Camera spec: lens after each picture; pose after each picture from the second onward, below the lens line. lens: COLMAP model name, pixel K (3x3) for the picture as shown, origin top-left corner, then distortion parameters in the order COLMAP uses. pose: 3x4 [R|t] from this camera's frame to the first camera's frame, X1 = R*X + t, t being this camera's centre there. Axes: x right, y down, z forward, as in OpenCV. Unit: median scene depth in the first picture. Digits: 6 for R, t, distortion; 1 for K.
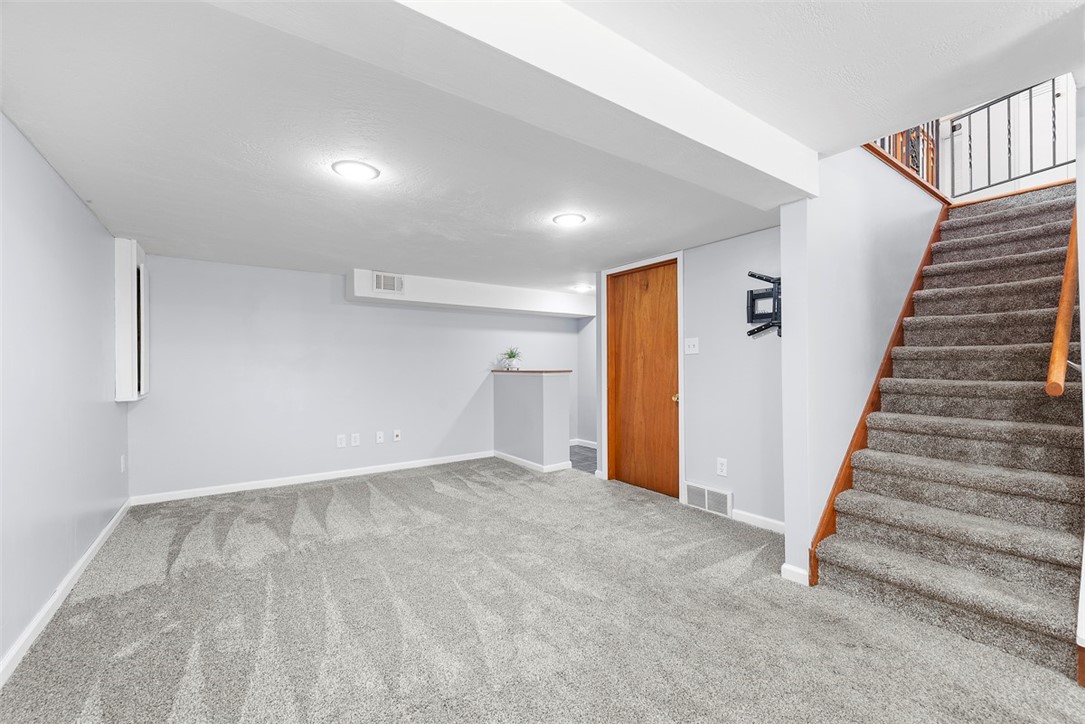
lens RADIAL K [[433.6, 0, 538.4], [0, 433.6, 362.8], [0, 0, 1]] dist [0.000220, -0.000461]
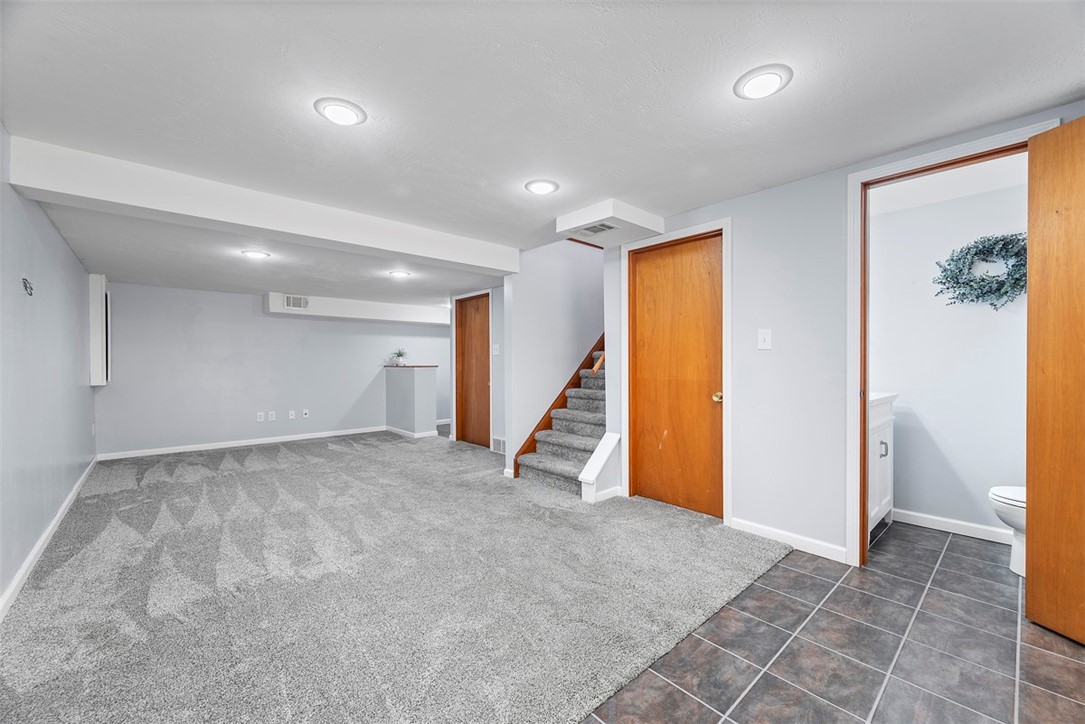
lens RADIAL K [[433.6, 0, 545.4], [0, 433.6, 363.0], [0, 0, 1]] dist [0.000220, -0.000461]
pose [[0.993369, 0.002077, 0.114953, 0.378634], [-0.002637, 0.999985, 0.004720, 0.001575], [-0.114942, -0.004992, 0.993360, -0.622373]]
